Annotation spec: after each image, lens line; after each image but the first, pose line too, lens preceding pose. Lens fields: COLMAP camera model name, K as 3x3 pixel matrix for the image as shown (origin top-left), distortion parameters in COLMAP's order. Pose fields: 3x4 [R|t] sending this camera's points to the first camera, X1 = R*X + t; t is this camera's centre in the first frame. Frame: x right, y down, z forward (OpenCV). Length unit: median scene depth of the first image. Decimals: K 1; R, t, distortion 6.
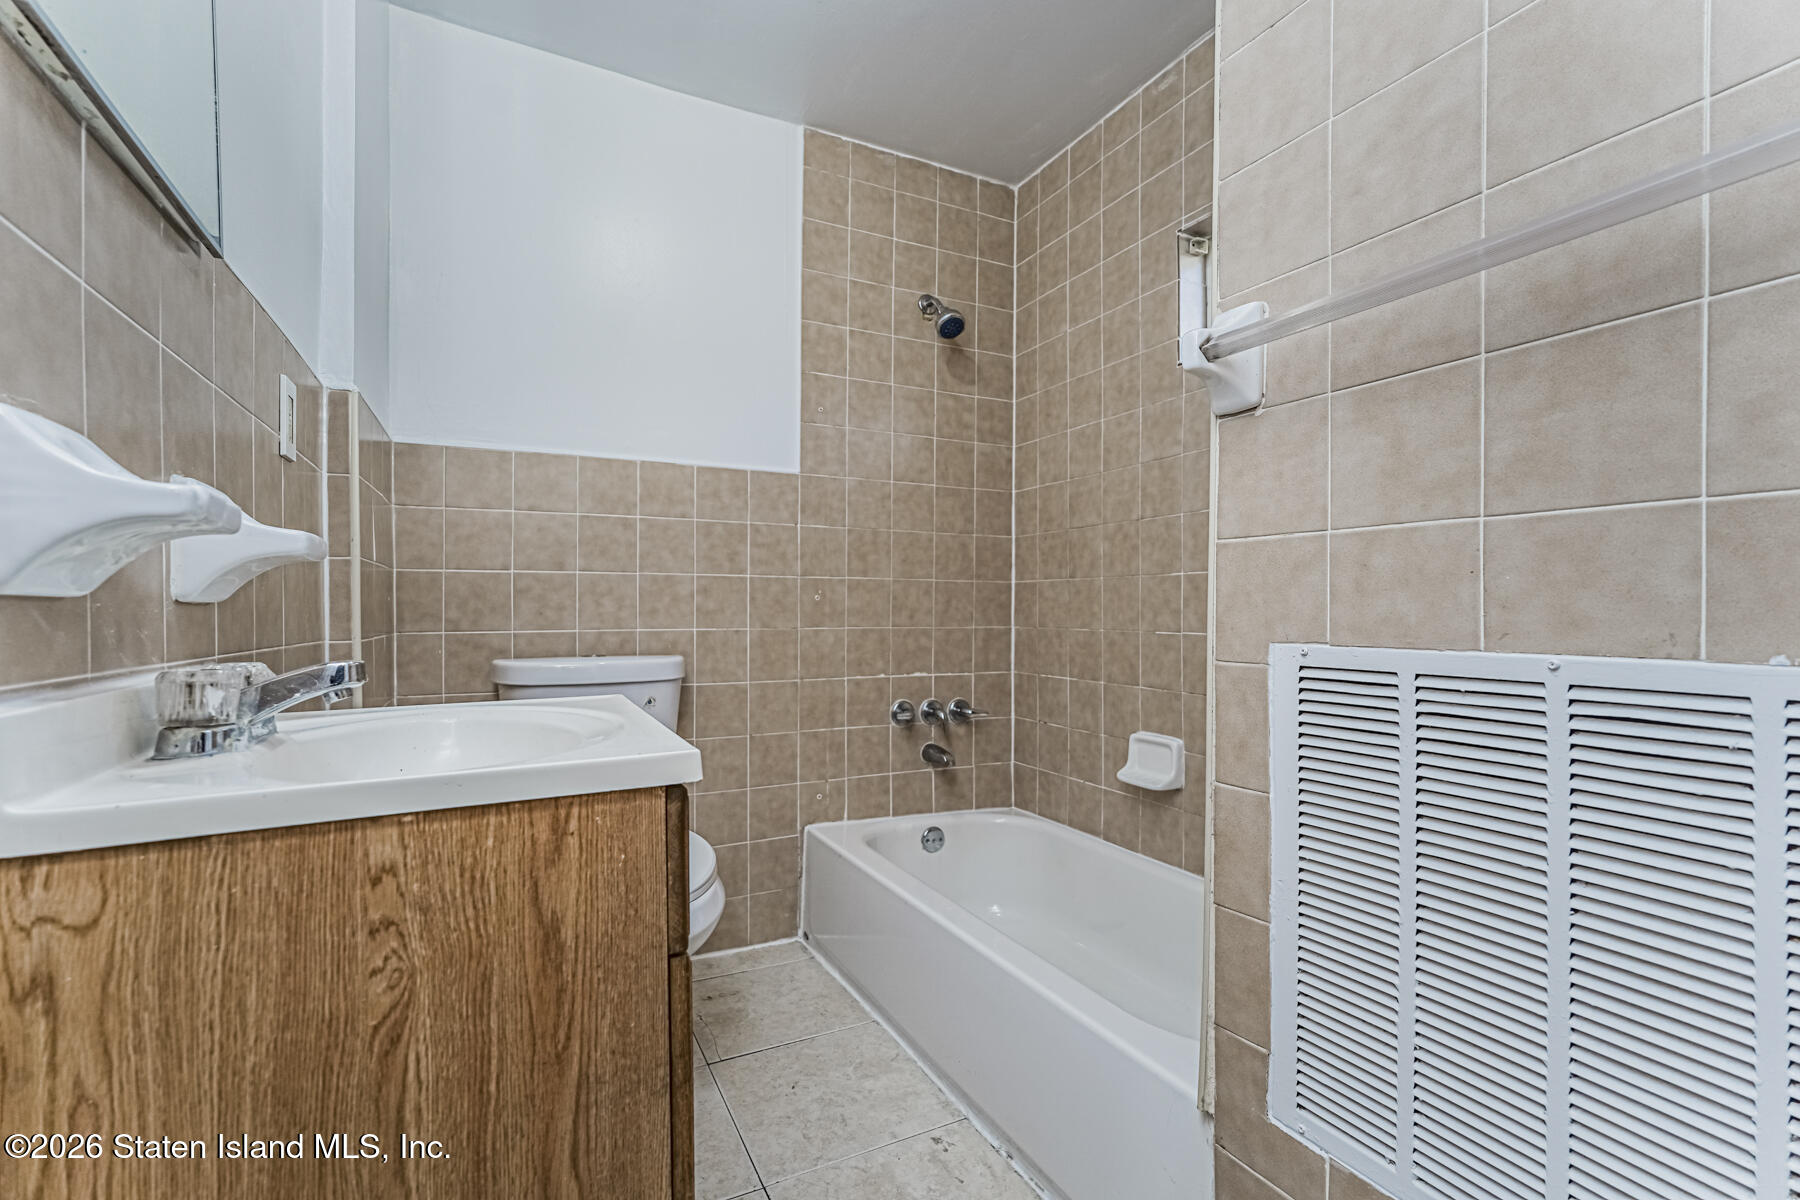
lens RADIAL K [[801.1, 0, 901.2], [0, 801.1, 607.5], [0, 0, 1]] dist [-0.012807, 0.006651]
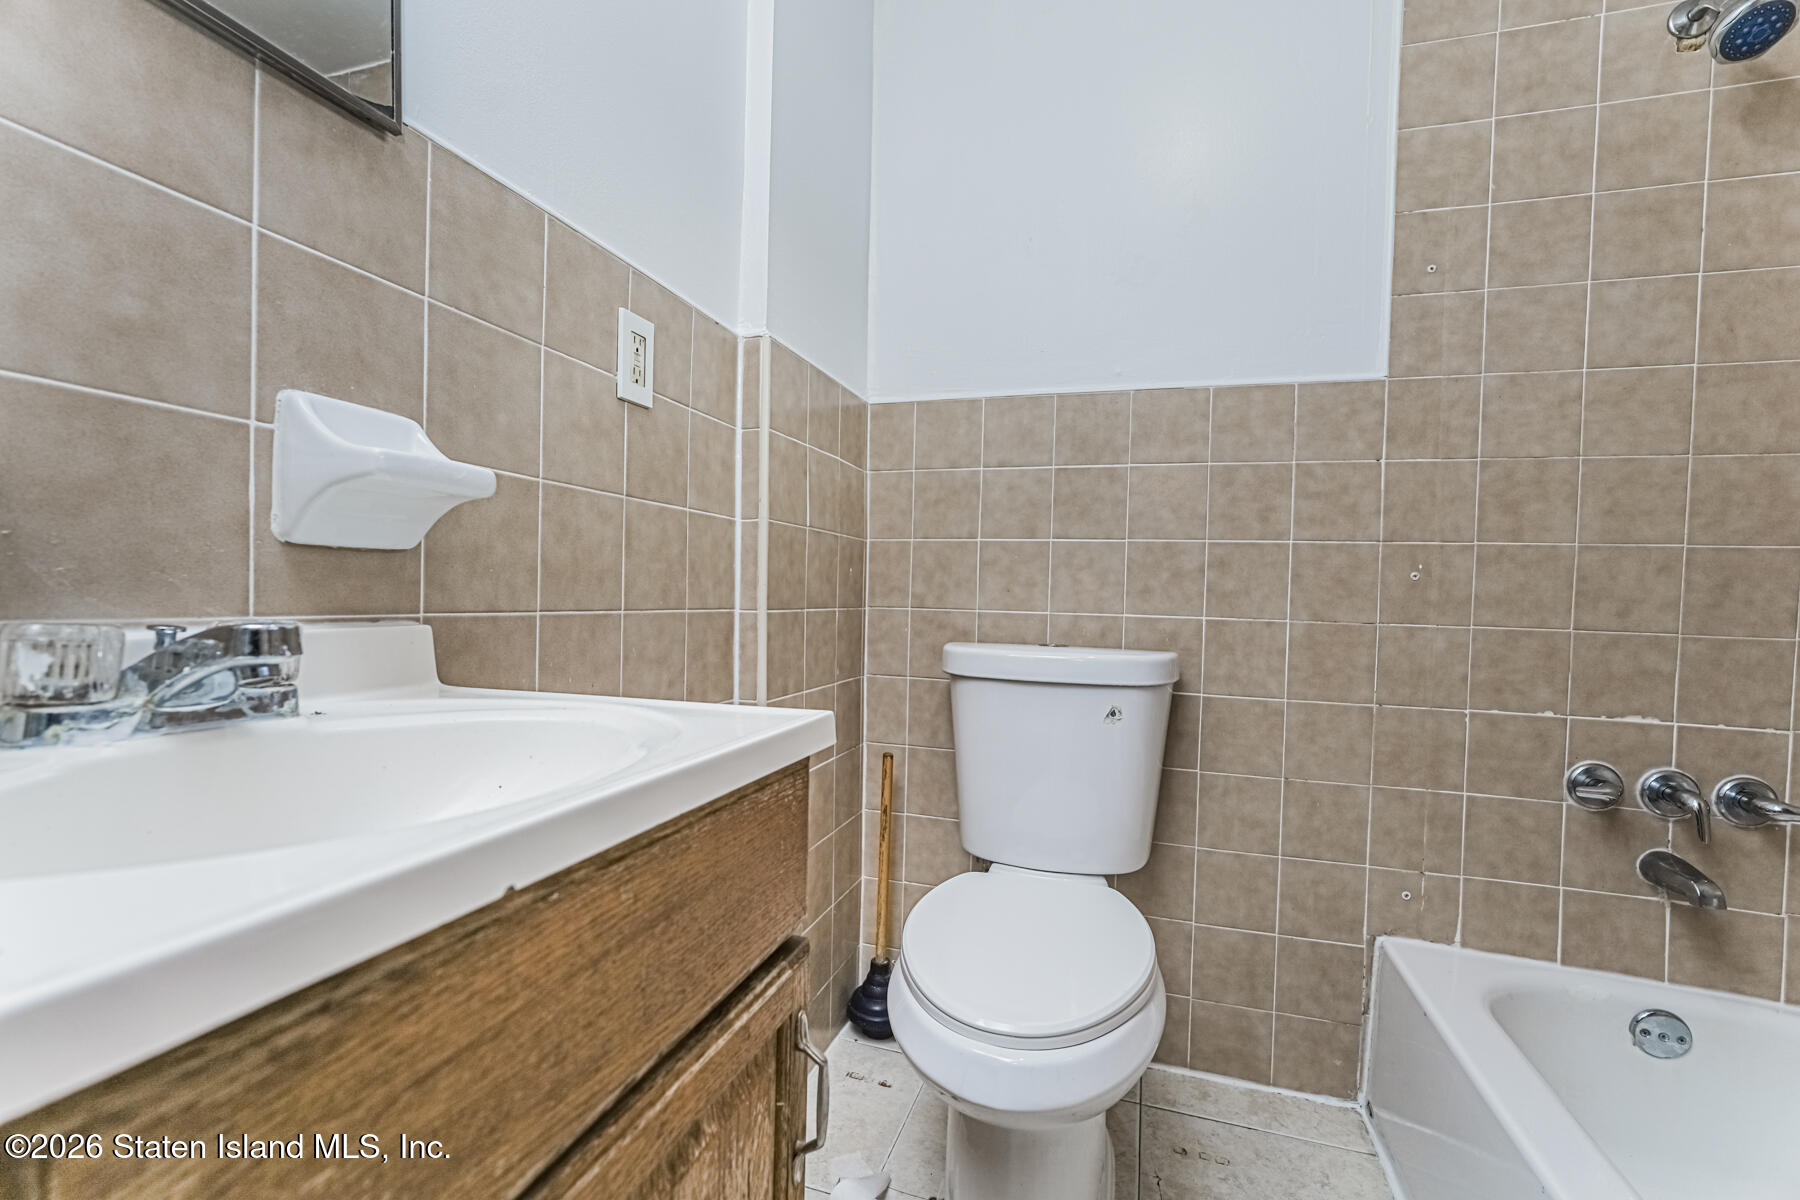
lens RADIAL K [[801.1, 0, 889.2], [0, 801.1, 604.0], [0, 0, 1]] dist [-0.012807, 0.006651]
pose [[0.712999, 0.030773, -0.700489, 0.039026], [-0.024868, 0.999518, 0.018597, 0.008327], [0.700724, 0.004160, 0.713421, 0.280940]]
